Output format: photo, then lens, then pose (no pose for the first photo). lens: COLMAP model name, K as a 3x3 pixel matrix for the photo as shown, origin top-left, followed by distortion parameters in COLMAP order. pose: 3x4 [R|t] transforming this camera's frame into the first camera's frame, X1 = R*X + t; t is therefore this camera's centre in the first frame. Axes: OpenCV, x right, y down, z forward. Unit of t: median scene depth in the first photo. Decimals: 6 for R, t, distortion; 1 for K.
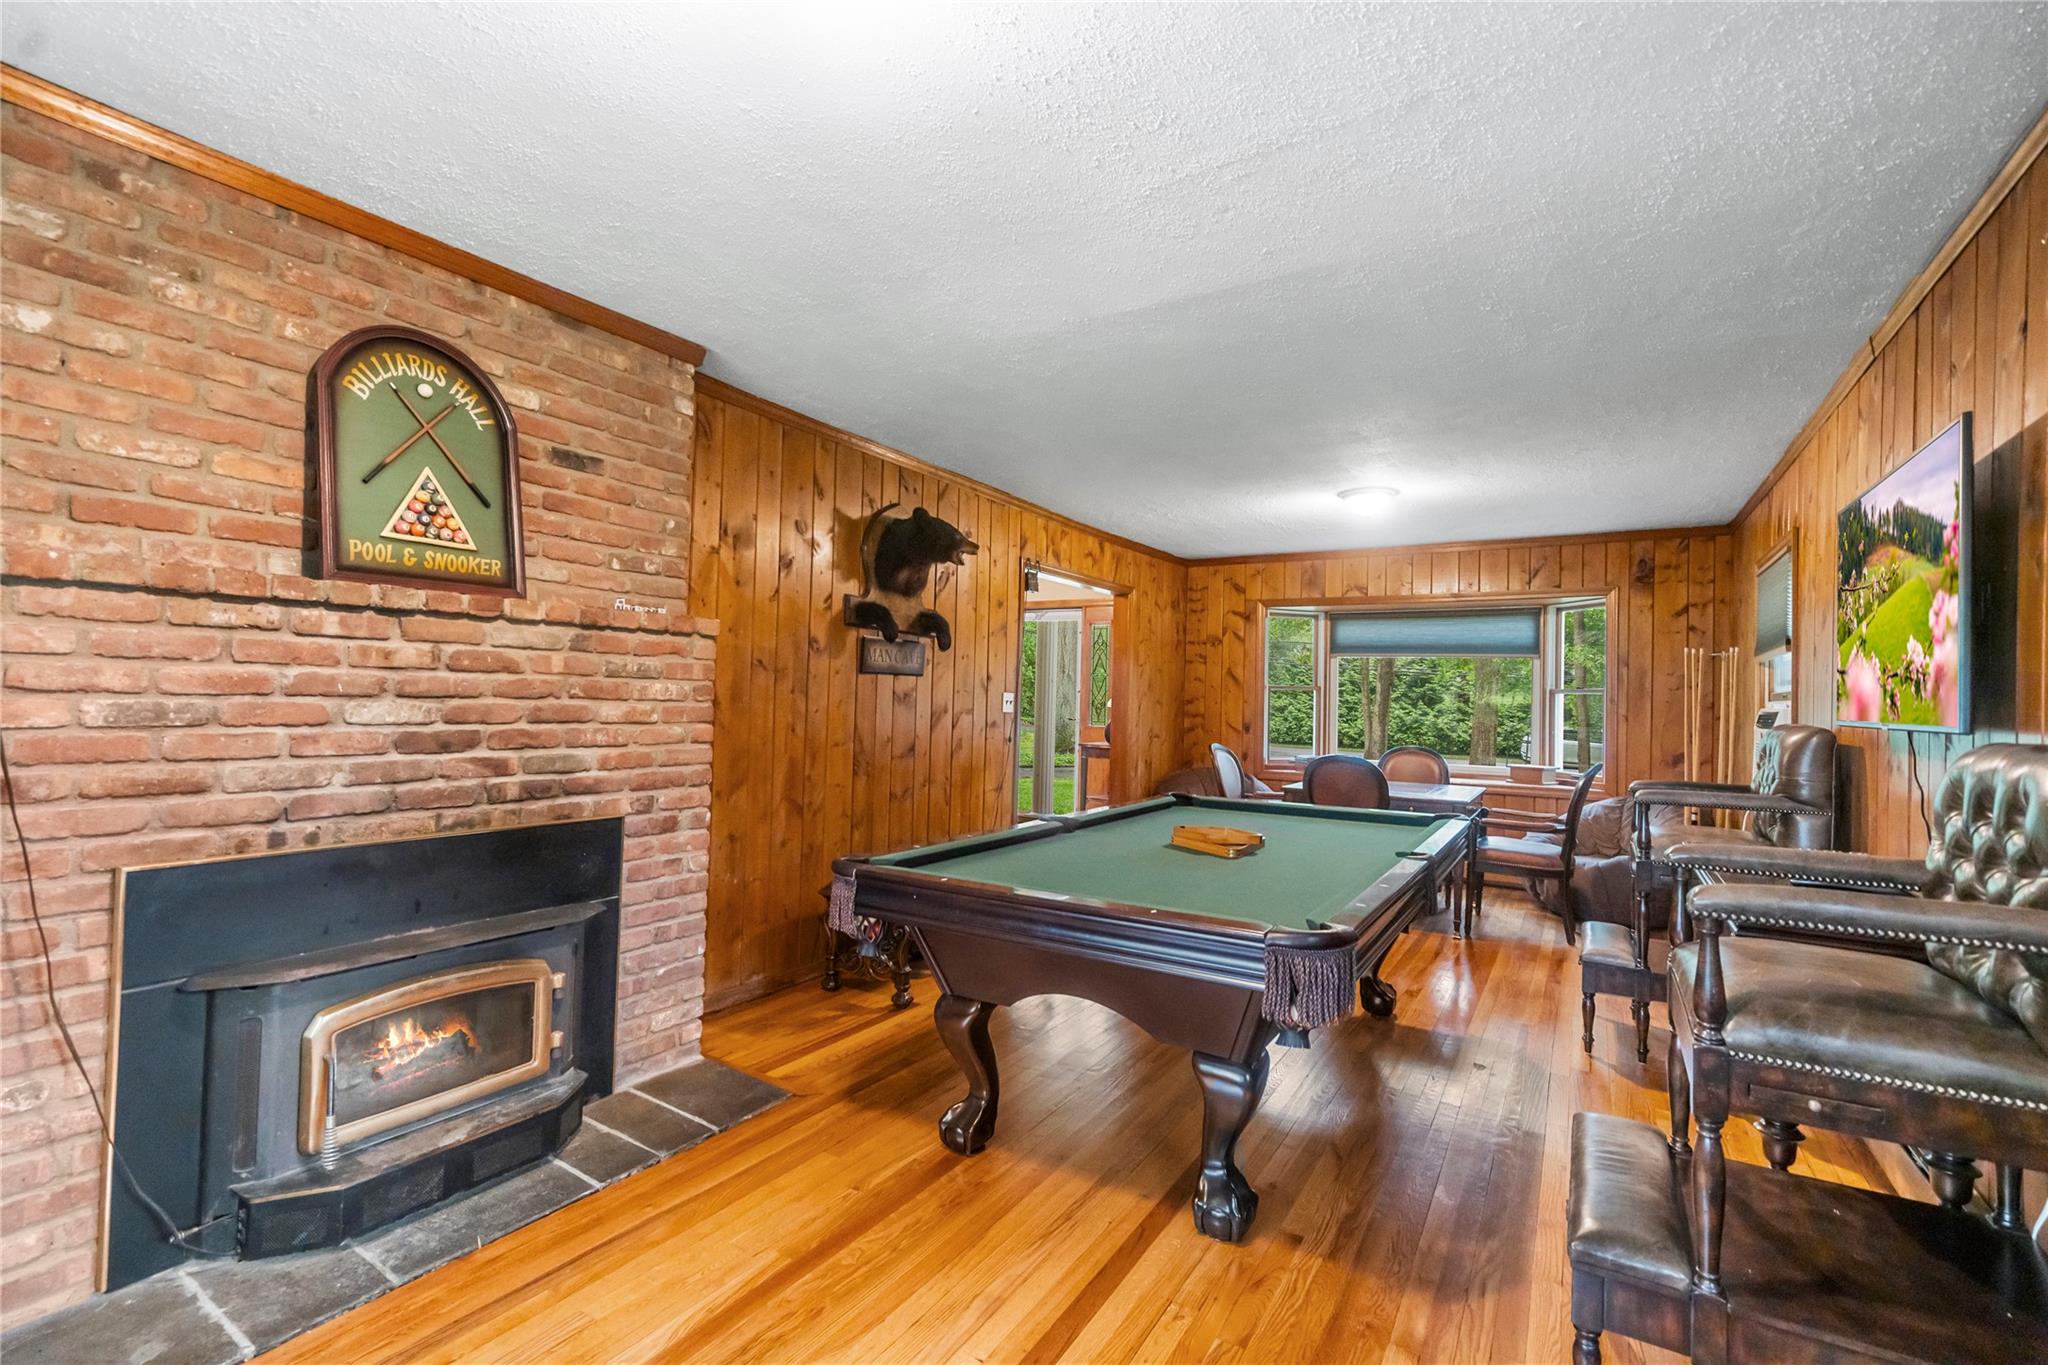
lens RADIAL K [[928.1, 0, 1026.2], [0, 928.1, 687.8], [0, 0, 1]] dist [0.002221, -0.000031]
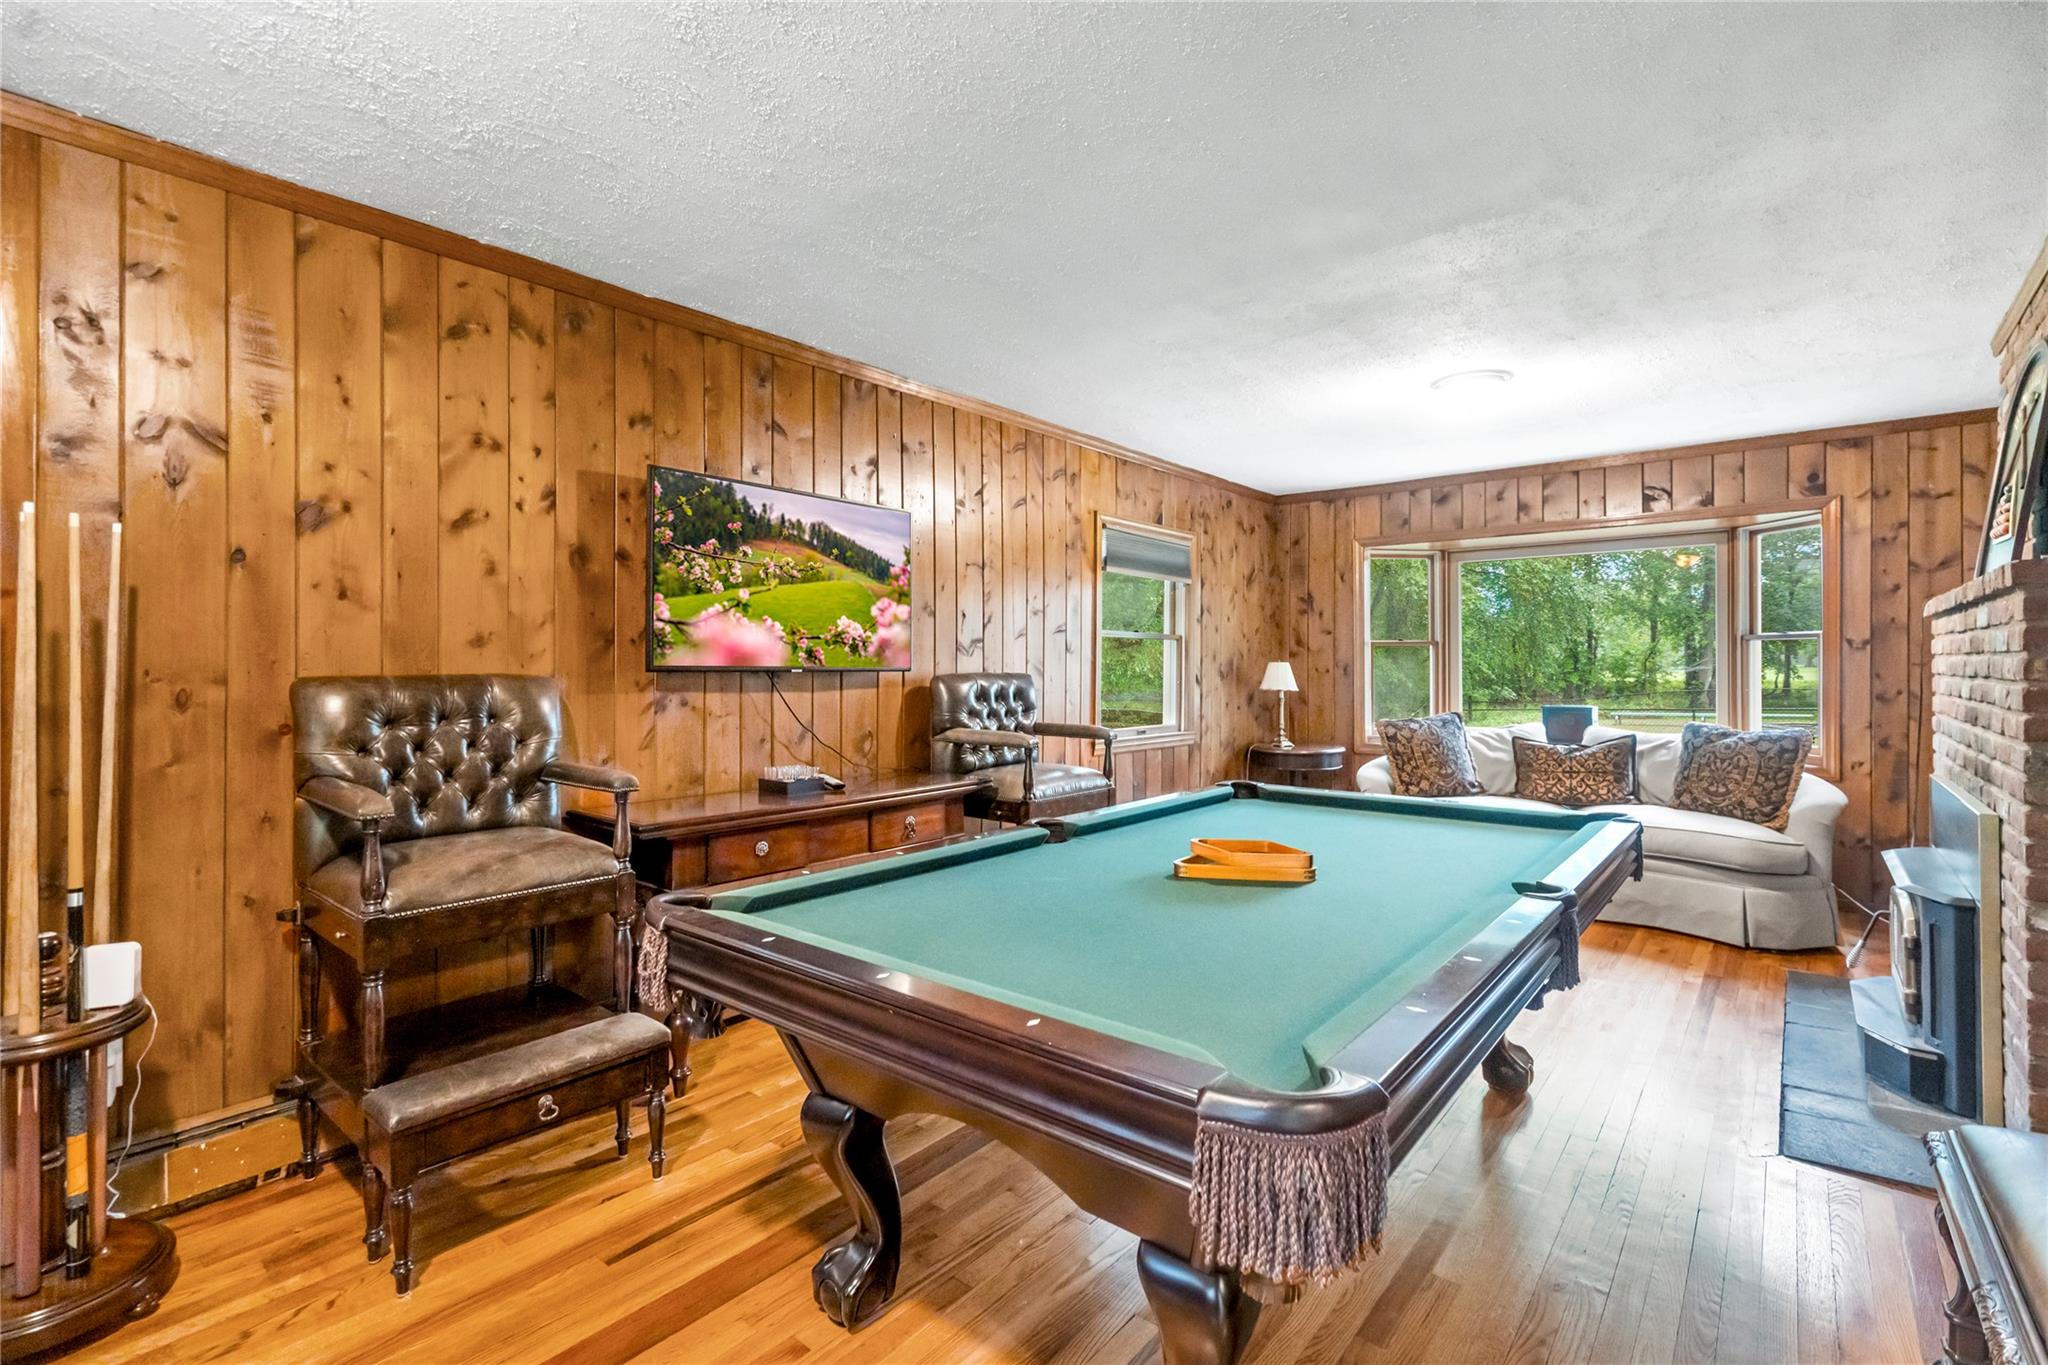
lens RADIAL K [[920.3, 0, 1013.4], [0, 920.3, 680.2], [0, 0, 1]] dist [-0.025399, -0.000090]
pose [[0.986973, -0.035178, -0.156994, 0.125953], [0.037752, 0.999197, 0.013442, 0.011973], [0.156395, -0.019194, 0.987508, 0.255146]]
